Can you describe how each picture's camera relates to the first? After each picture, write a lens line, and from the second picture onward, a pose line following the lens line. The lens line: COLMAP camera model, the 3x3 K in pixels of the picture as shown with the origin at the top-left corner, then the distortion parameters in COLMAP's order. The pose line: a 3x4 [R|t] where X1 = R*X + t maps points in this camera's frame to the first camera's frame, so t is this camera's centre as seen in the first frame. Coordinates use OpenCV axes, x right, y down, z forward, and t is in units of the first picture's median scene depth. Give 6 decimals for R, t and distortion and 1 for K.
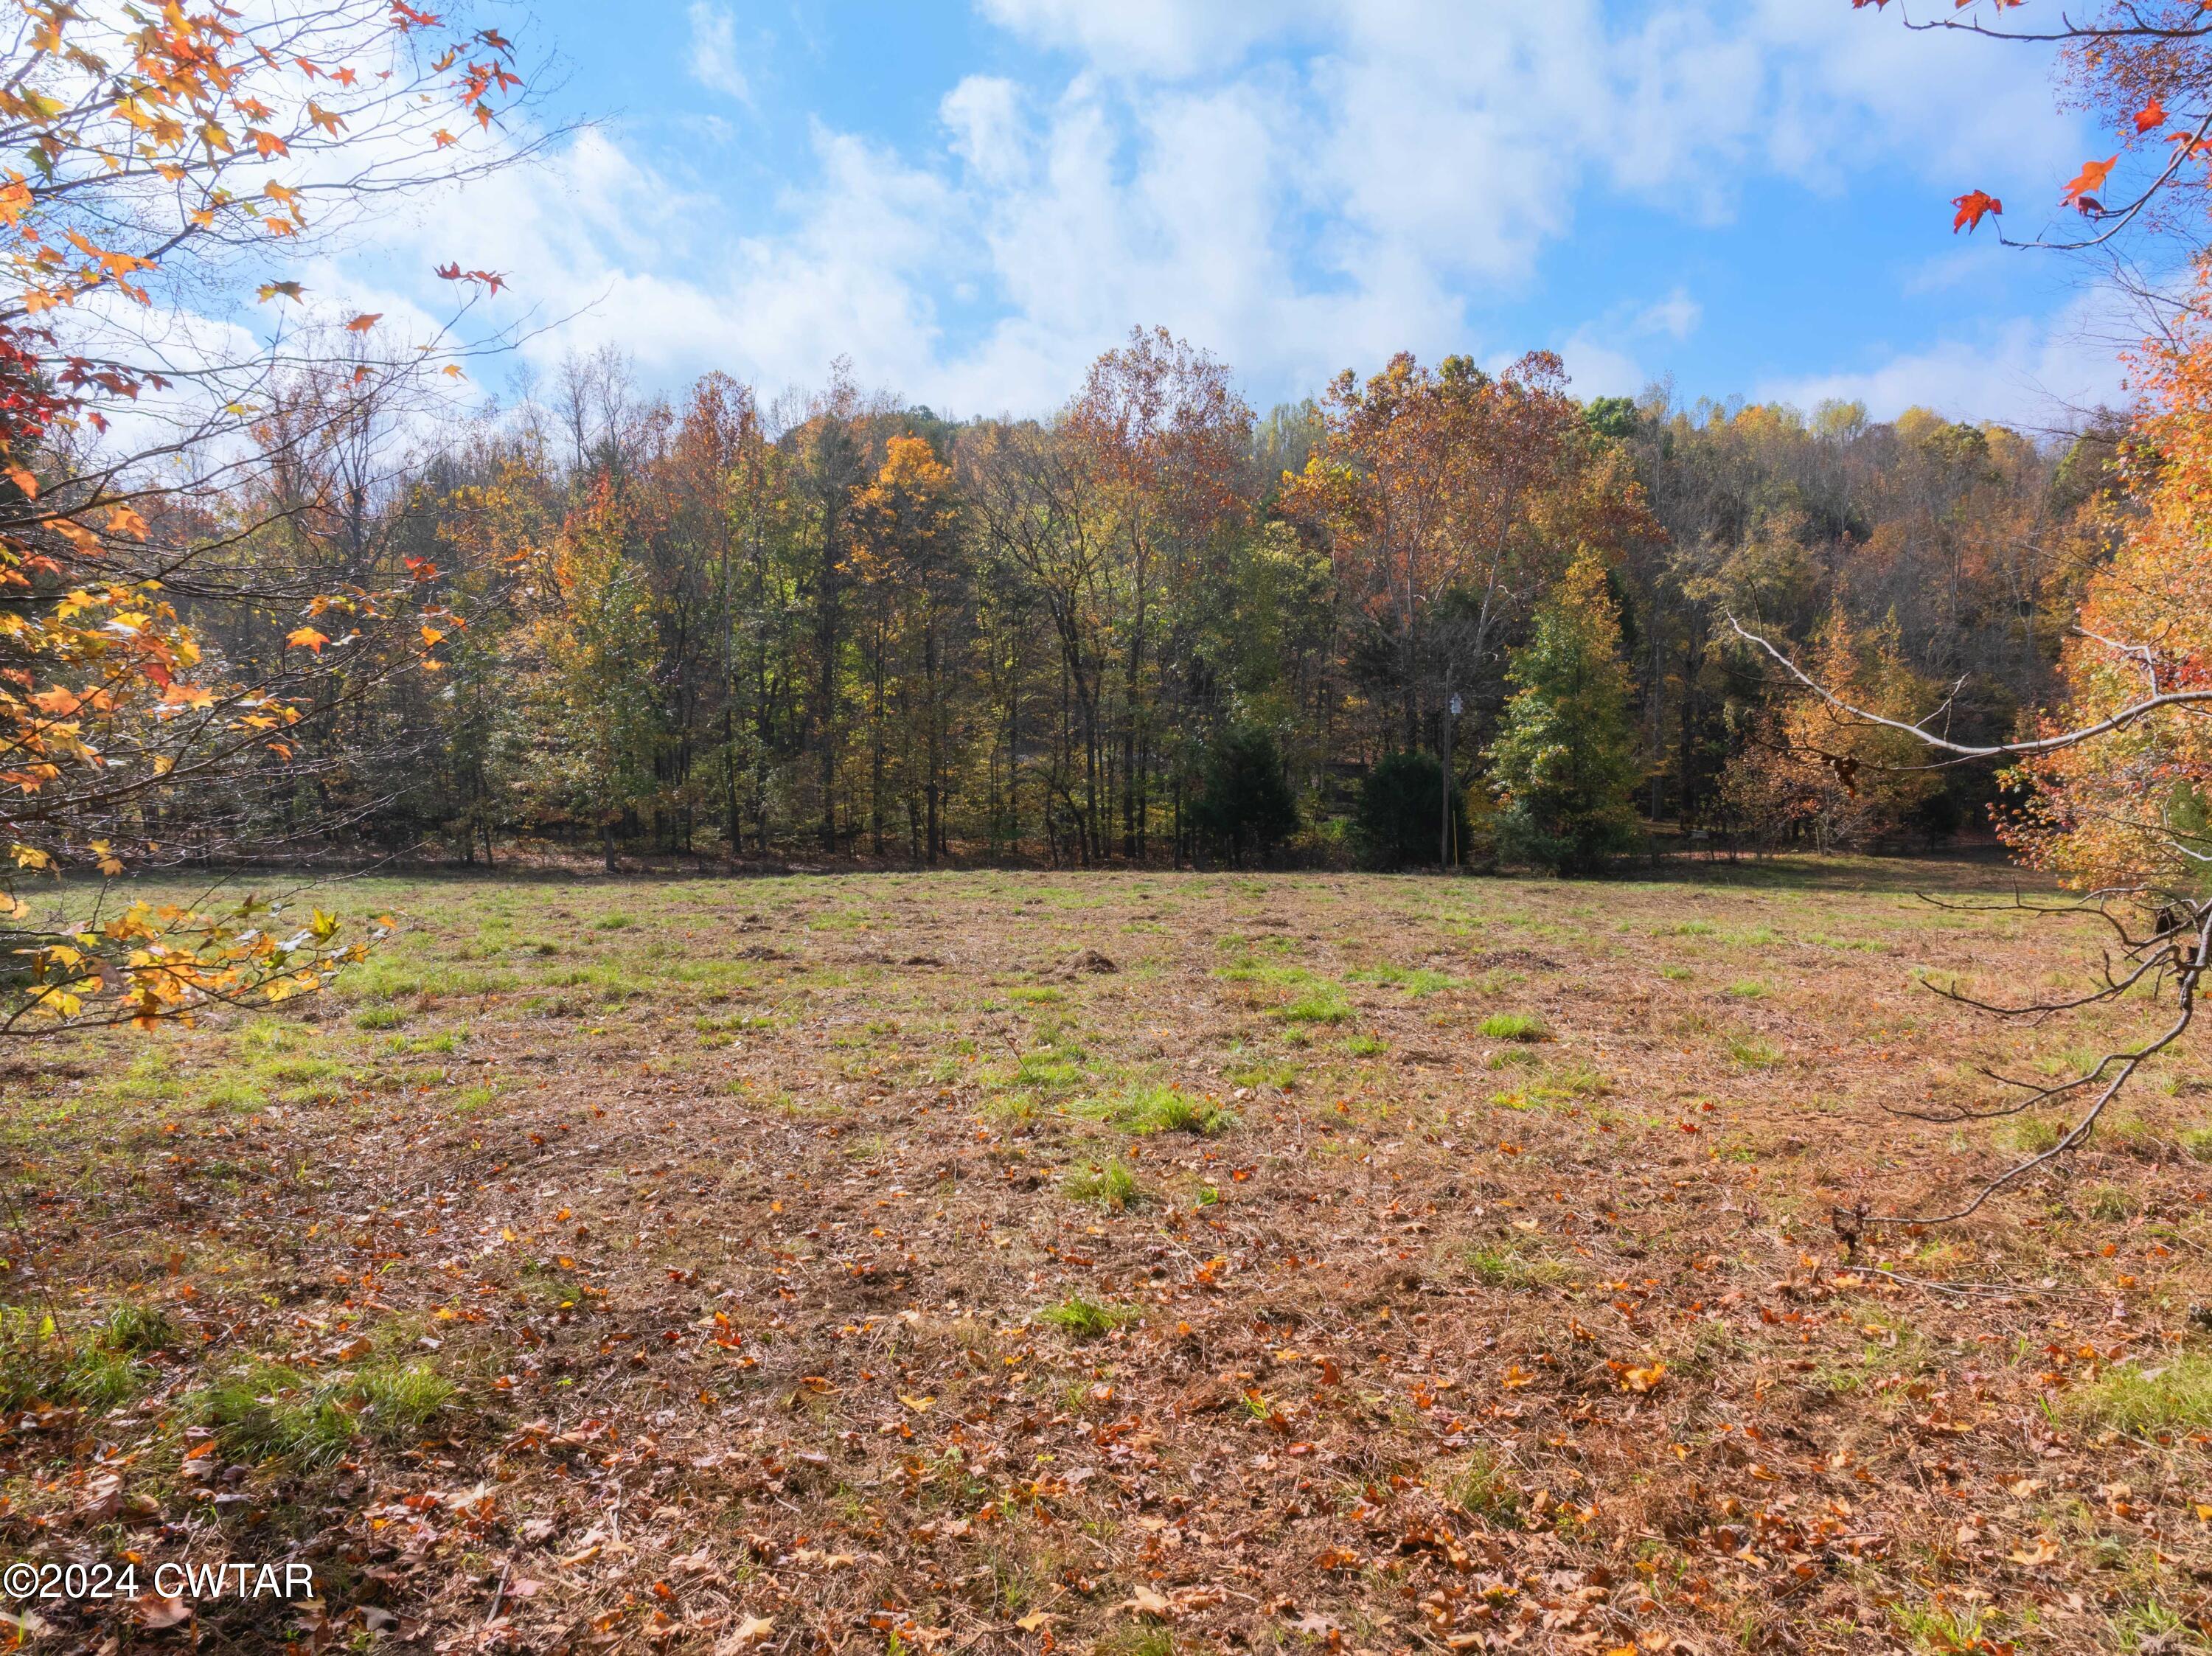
lens RADIAL K [[1610.2, 0, 1106.0], [0, 1610.2, 828.0], [0, 0, 1]] dist [-0.026690, -0.005696]
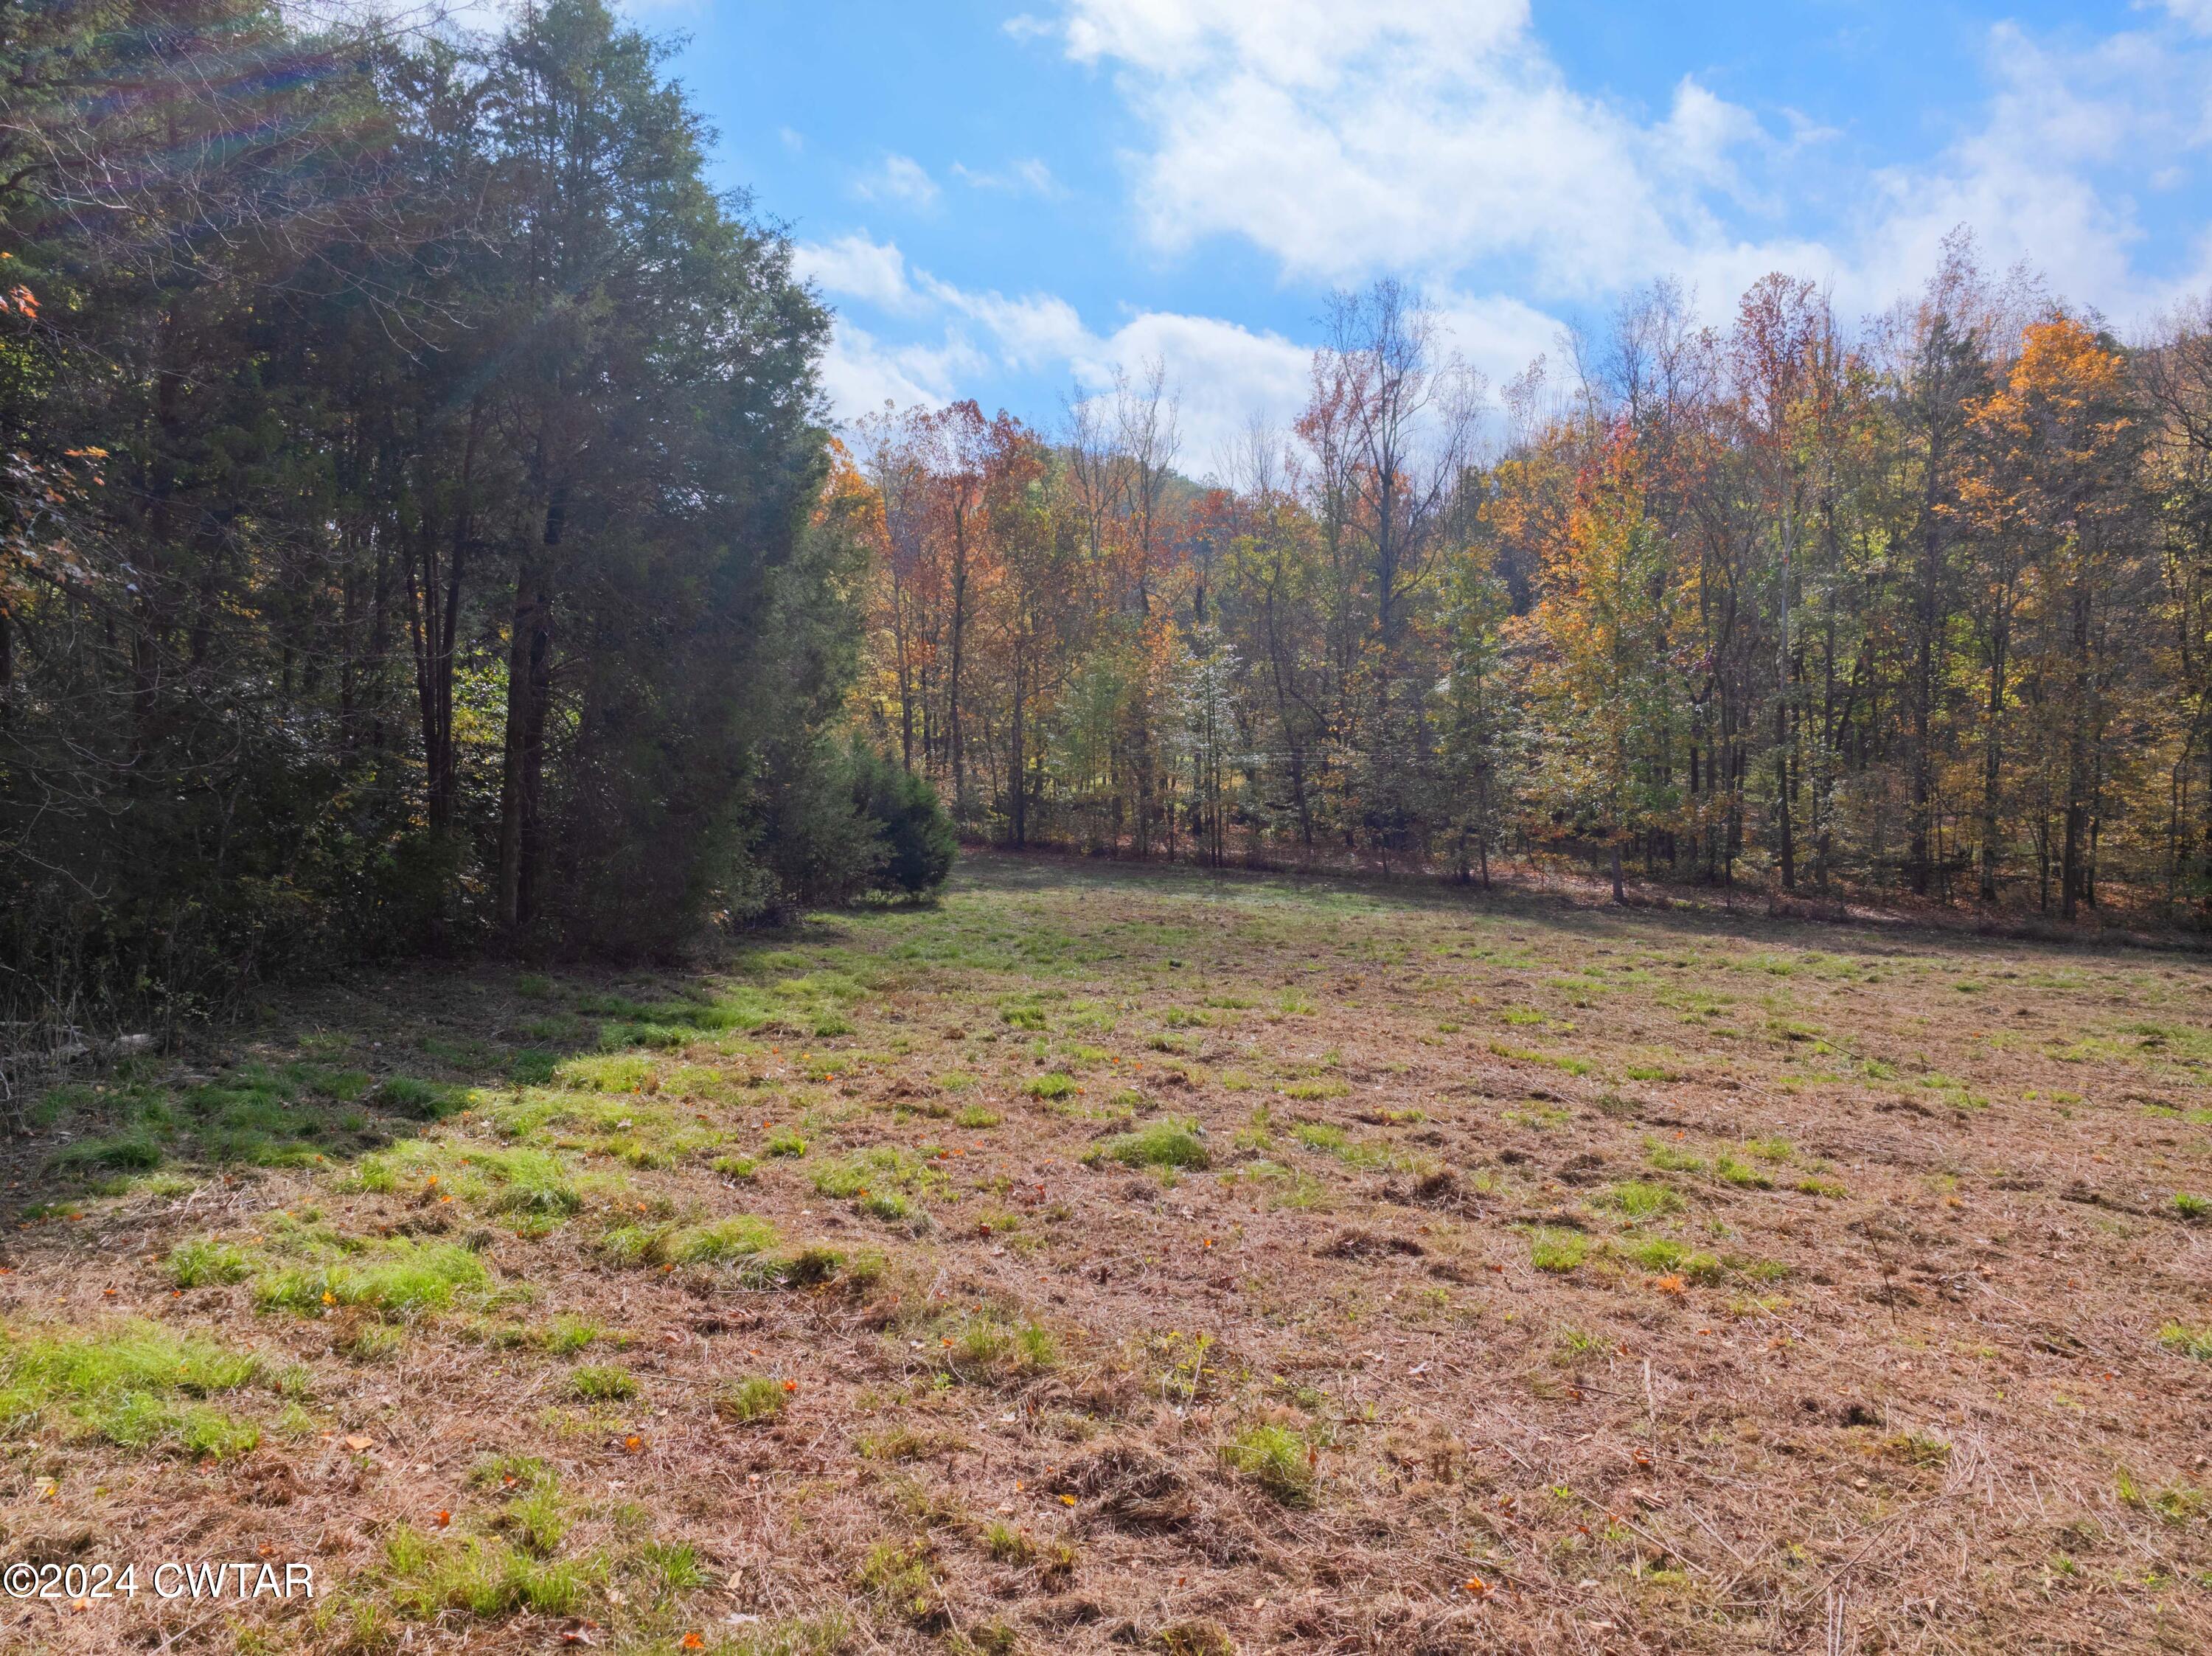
lens RADIAL K [[1610.2, 0, 1106.0], [0, 1610.2, 828.0], [0, 0, 1]] dist [-0.026690, -0.005696]
pose [[0.783678, 0.038635, -0.619965, -0.006488], [-0.037849, 0.999179, 0.014423, -0.011147], [0.620013, 0.012162, 0.784497, 0.173030]]
